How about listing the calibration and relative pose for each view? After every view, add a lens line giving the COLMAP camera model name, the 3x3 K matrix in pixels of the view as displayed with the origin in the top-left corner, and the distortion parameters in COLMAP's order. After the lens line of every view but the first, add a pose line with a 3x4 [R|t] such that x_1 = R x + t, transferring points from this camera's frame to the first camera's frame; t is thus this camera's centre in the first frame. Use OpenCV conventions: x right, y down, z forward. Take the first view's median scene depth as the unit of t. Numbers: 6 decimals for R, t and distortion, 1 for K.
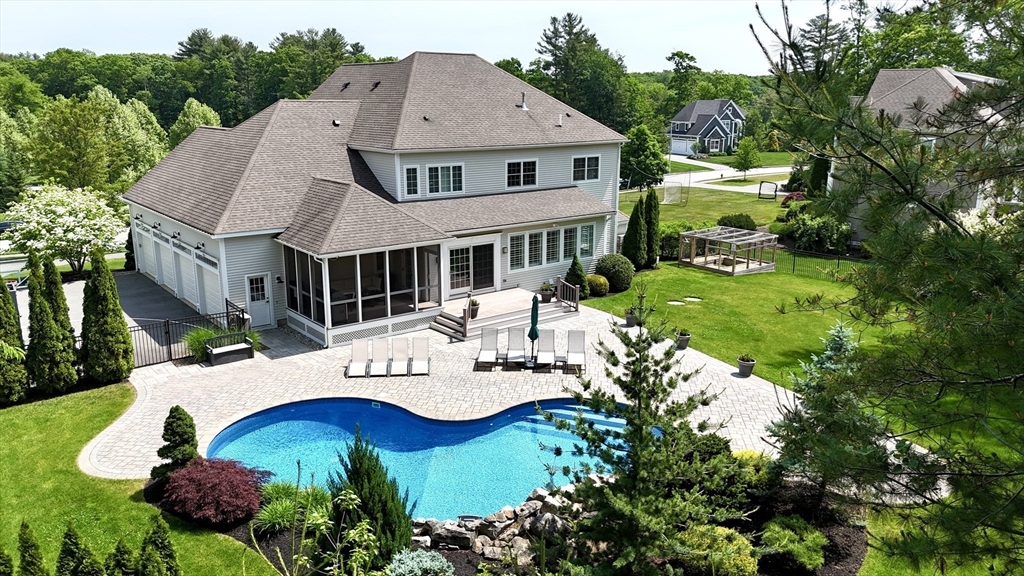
lens RADIAL K [[750.4, 0, 509.3], [0, 750.4, 289.6], [0, 0, 1]] dist [-0.001480, -0.005667]
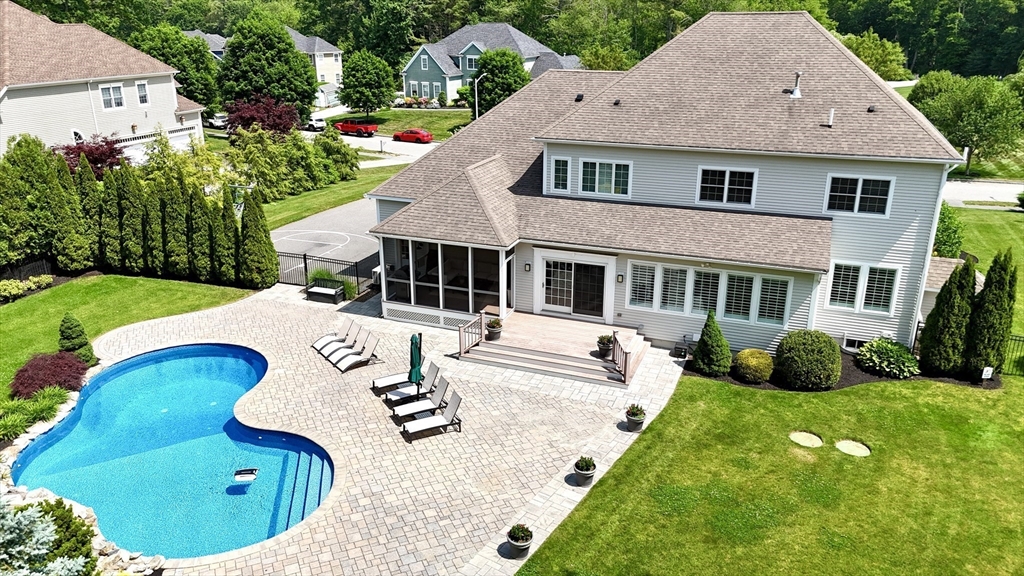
lens RADIAL K [[750.4, 0, 509.4], [0, 750.4, 288.0], [0, 0, 1]] dist [-0.001480, -0.005667]
pose [[0.500875, 0.282845, -0.818000, 0.586975], [-0.205998, 0.956895, 0.204736, -0.180756], [0.840648, 0.065959, 0.537550, 0.472194]]
